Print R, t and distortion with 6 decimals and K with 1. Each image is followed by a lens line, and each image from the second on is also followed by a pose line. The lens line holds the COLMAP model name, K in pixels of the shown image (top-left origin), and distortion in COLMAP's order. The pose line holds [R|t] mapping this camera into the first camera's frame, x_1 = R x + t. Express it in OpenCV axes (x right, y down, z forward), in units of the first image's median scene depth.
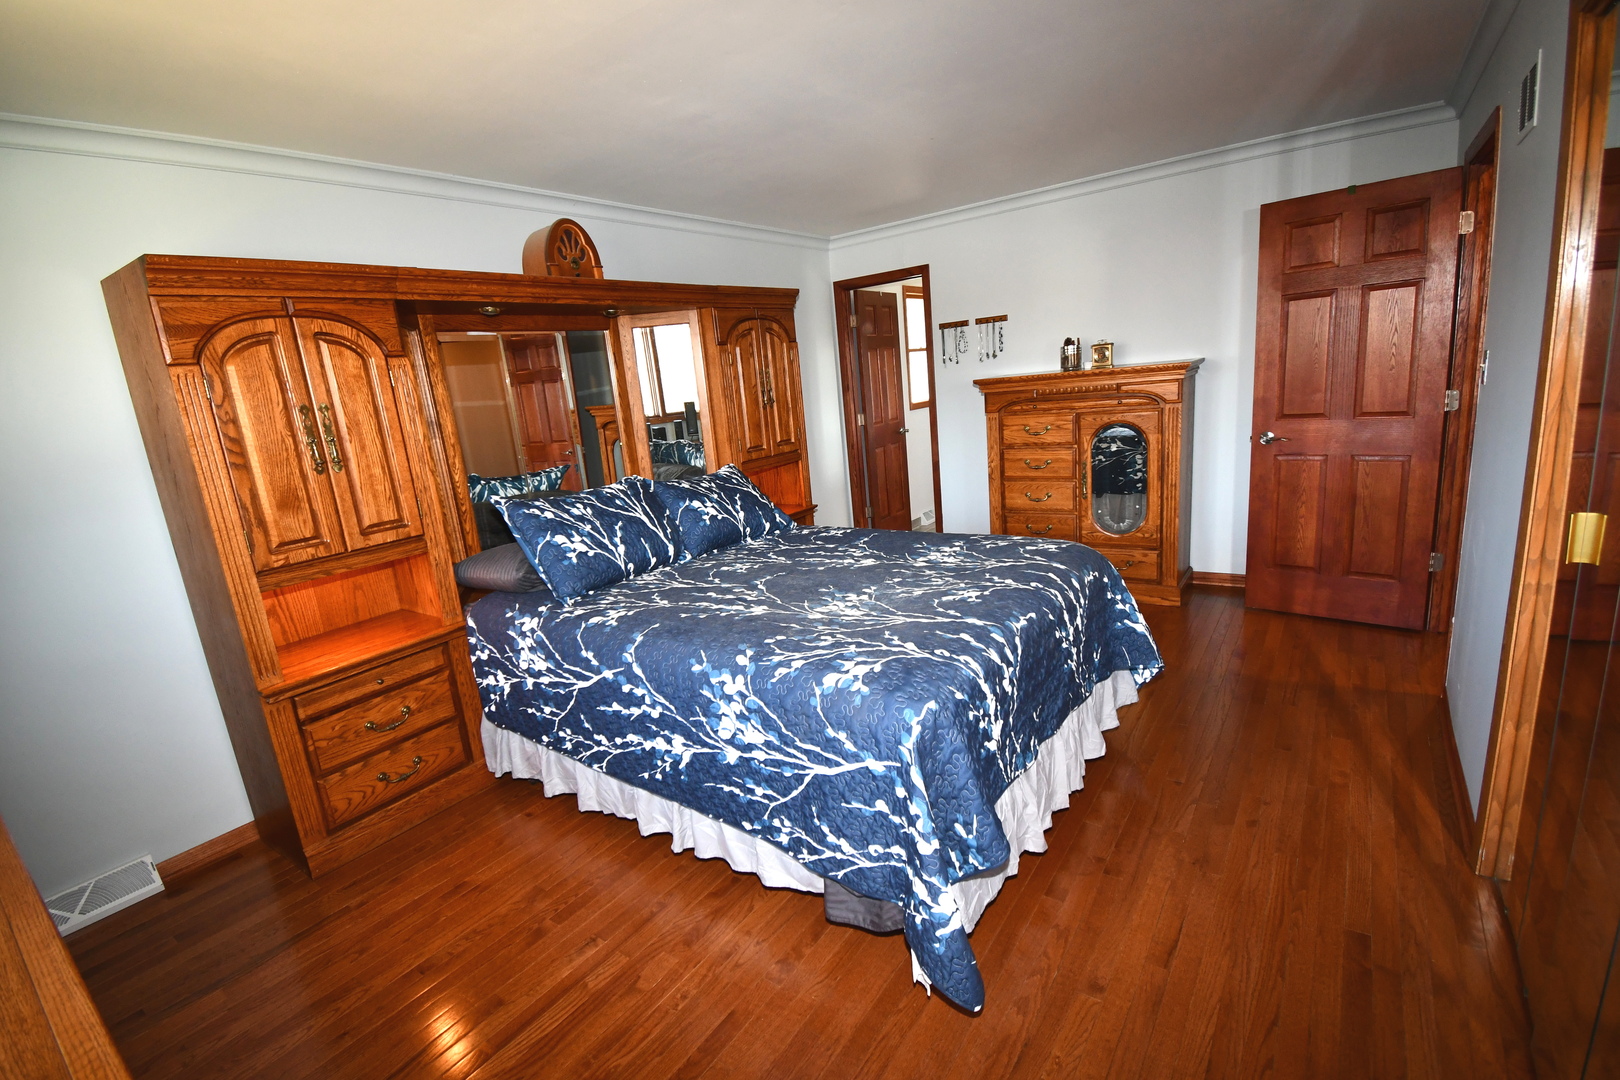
lens RADIAL K [[735.3, 0, 802.5], [0, 735.3, 539.1], [0, 0, 1]] dist [0.000167, -0.000006]
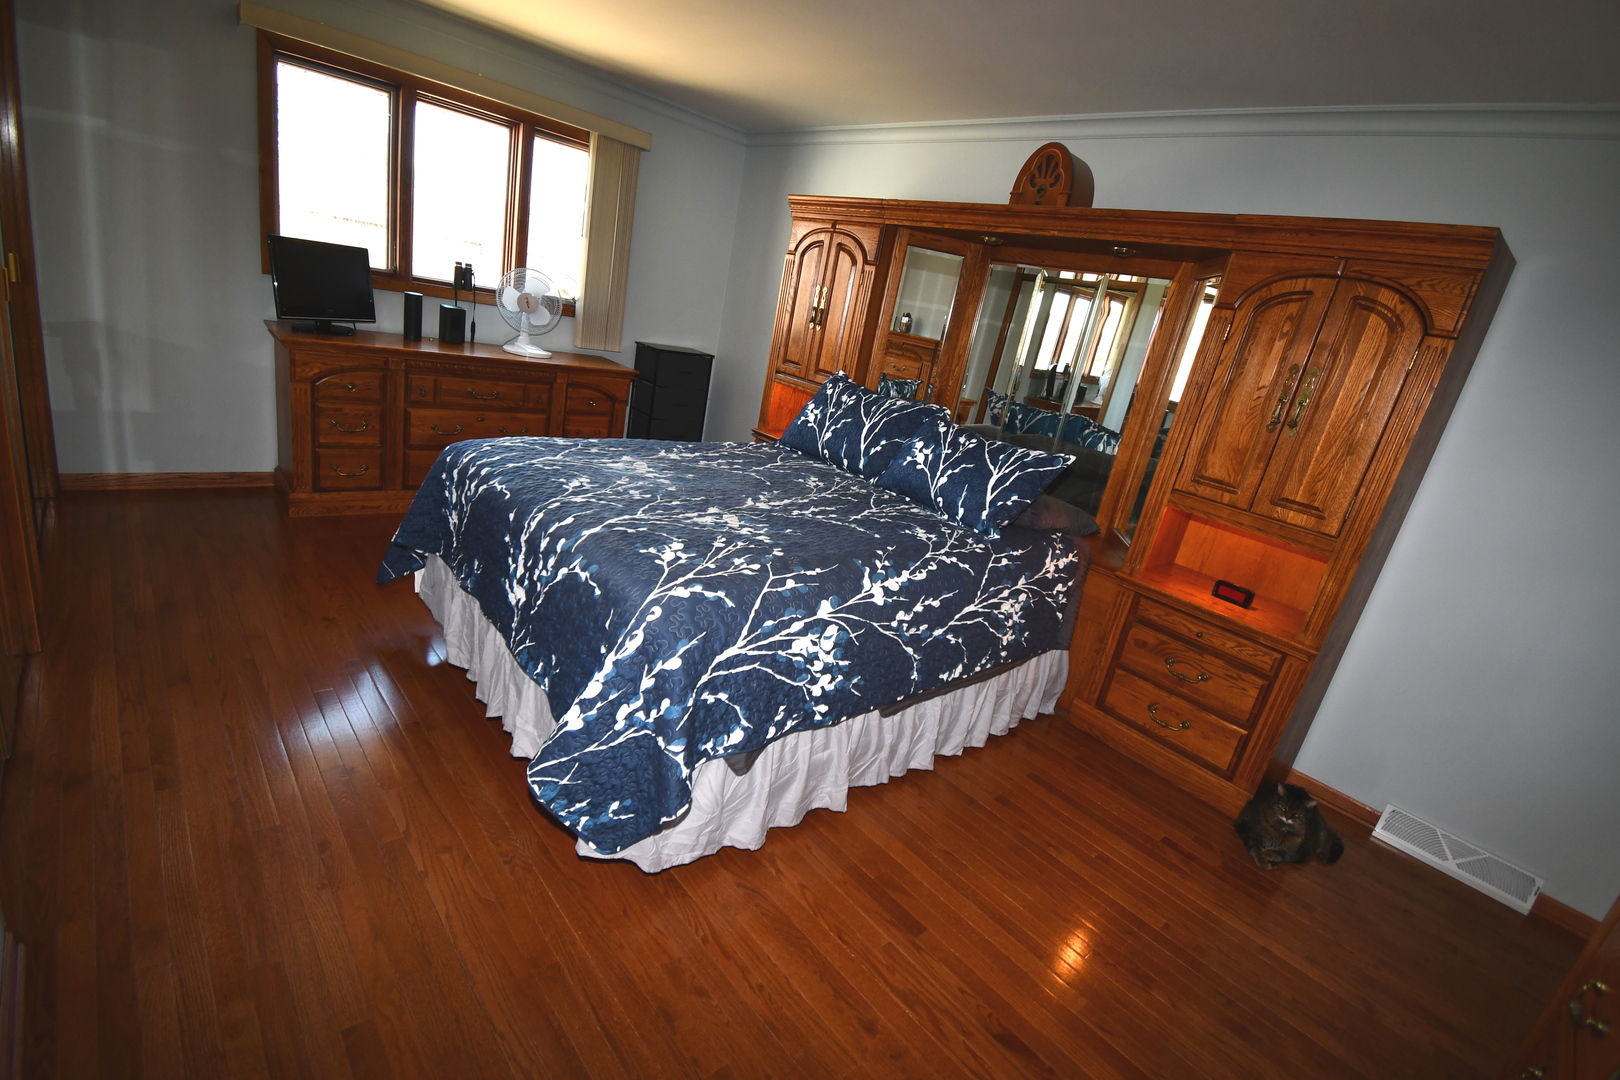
lens RADIAL K [[735.3, 0, 801.2], [0, 735.3, 540.1], [0, 0, 1]] dist [0.000167, -0.000006]
pose [[-0.234891, 0.348566, -0.907374, 0.874116], [-0.364861, 0.833615, 0.414683, -0.312808], [0.900945, 0.428471, -0.068631, 1.092773]]
